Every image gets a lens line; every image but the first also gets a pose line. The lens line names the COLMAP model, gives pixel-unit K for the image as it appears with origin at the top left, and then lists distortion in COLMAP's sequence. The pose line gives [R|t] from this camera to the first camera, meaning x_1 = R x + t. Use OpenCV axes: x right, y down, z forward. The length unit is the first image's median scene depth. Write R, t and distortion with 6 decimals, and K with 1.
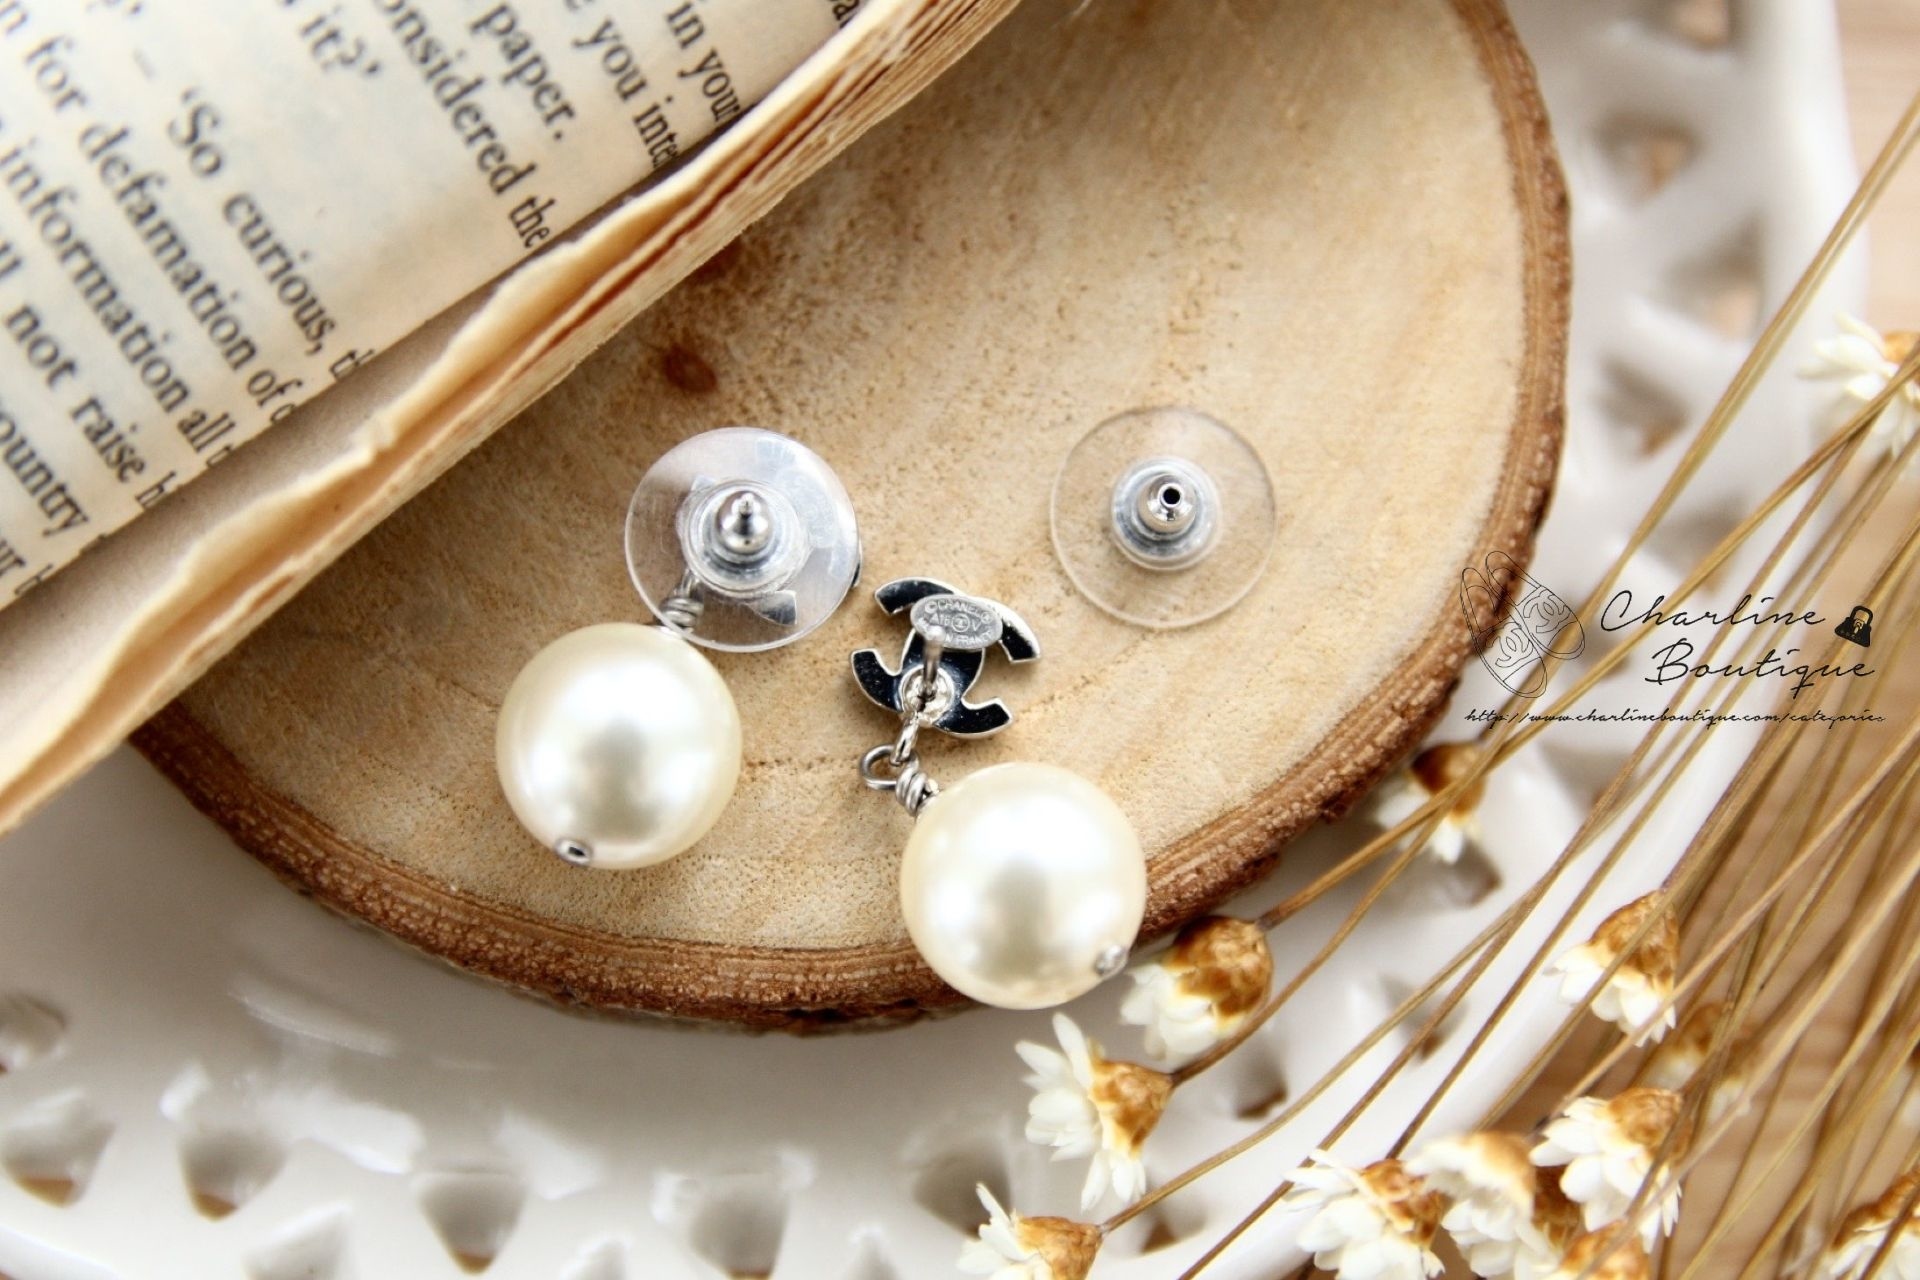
lens RADIAL K [[4224.3, 0, 960.0], [0, 4224.3, 640.0], [0, 0, 1]] dist [-0.196526, -0.030193]
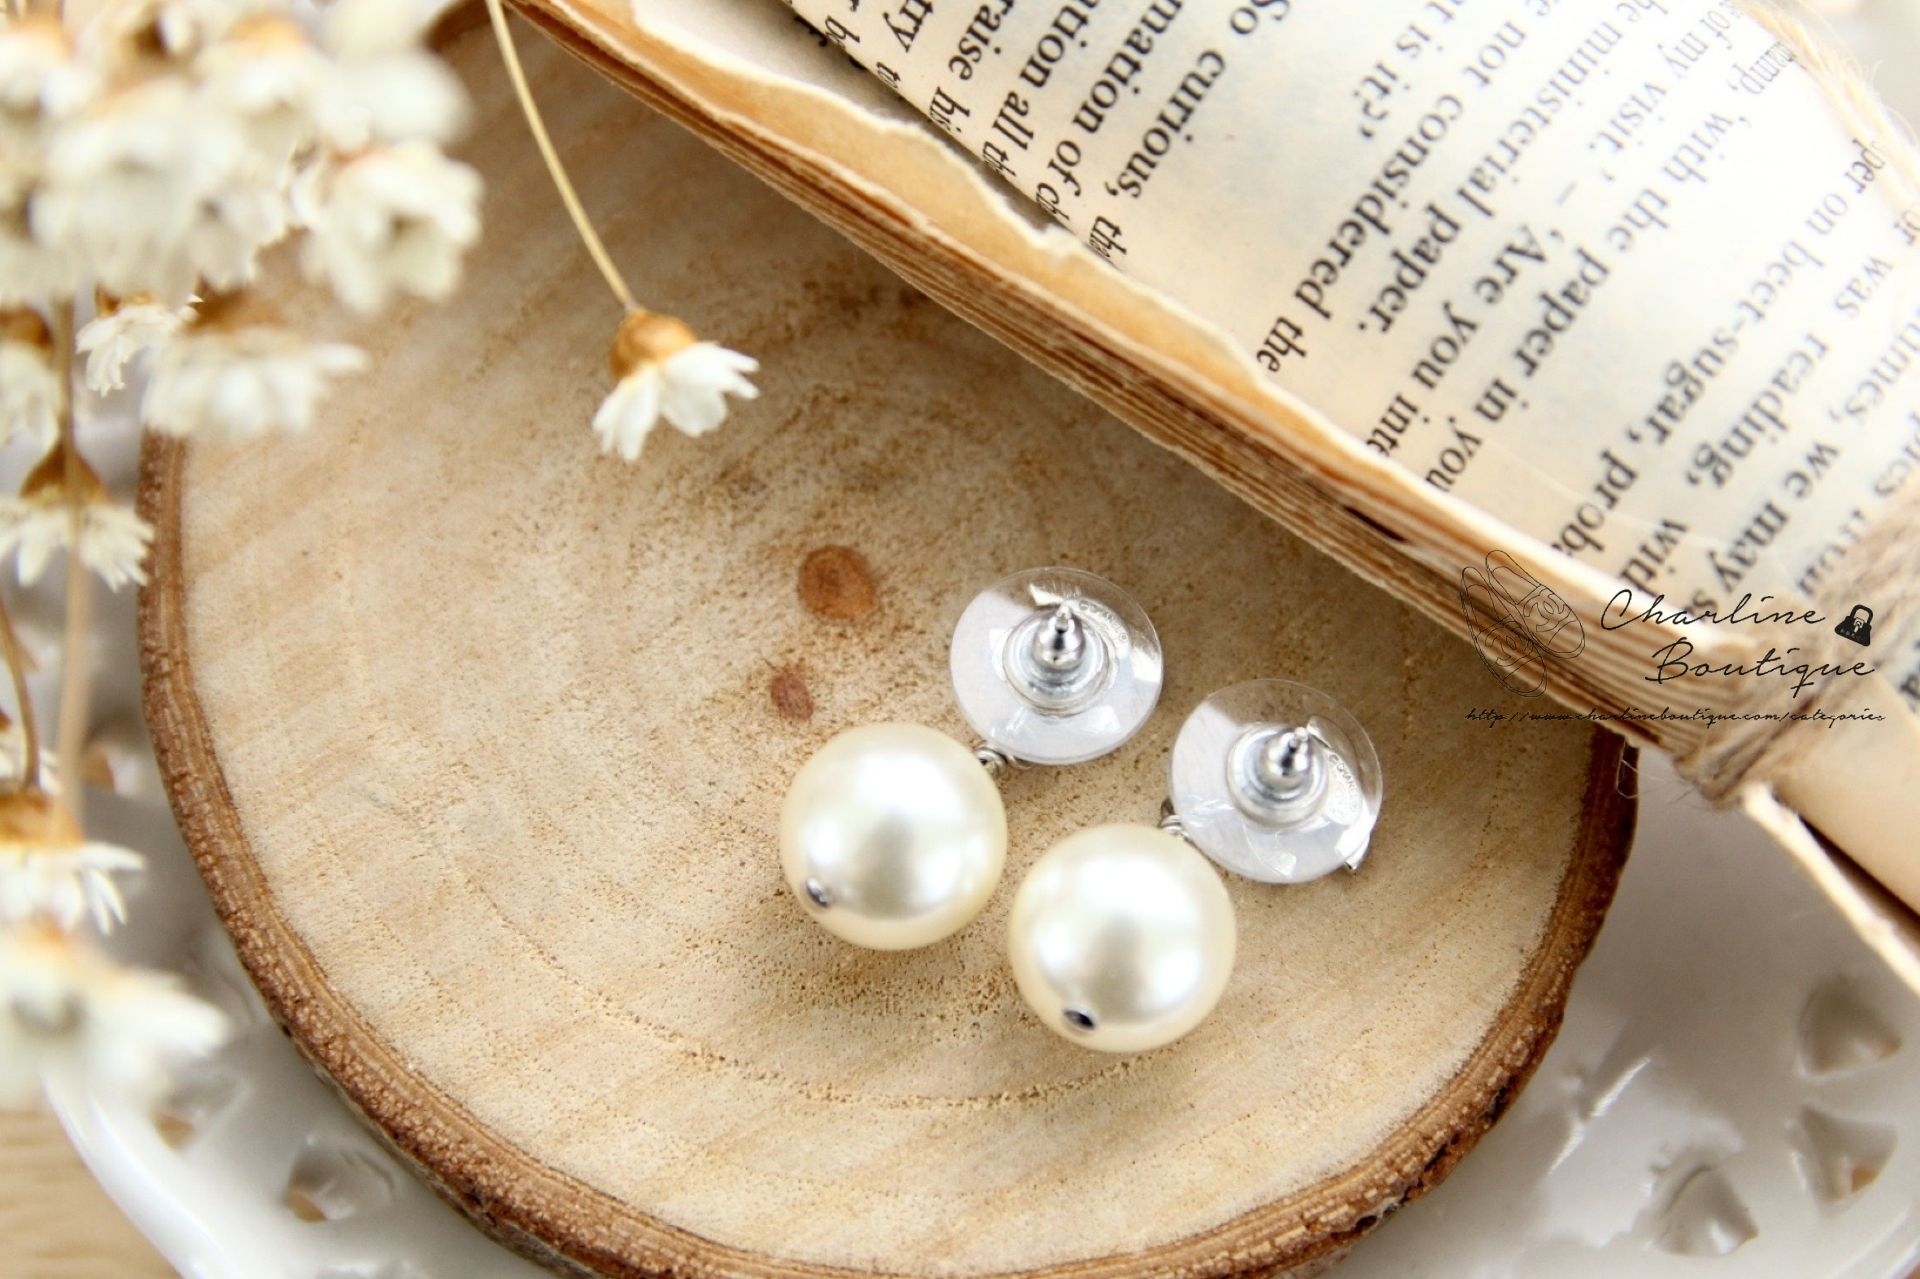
lens RADIAL K [[4224.3, 0, 960.0], [0, 4224.3, 639.5], [0, 0, 1]] dist [-0.196526, -0.030193]
pose [[0.280631, 0.897008, -0.341500, 0.325502], [-0.959757, 0.266185, -0.089510, 0.101663], [0.010611, 0.352876, 0.935610, -0.001713]]
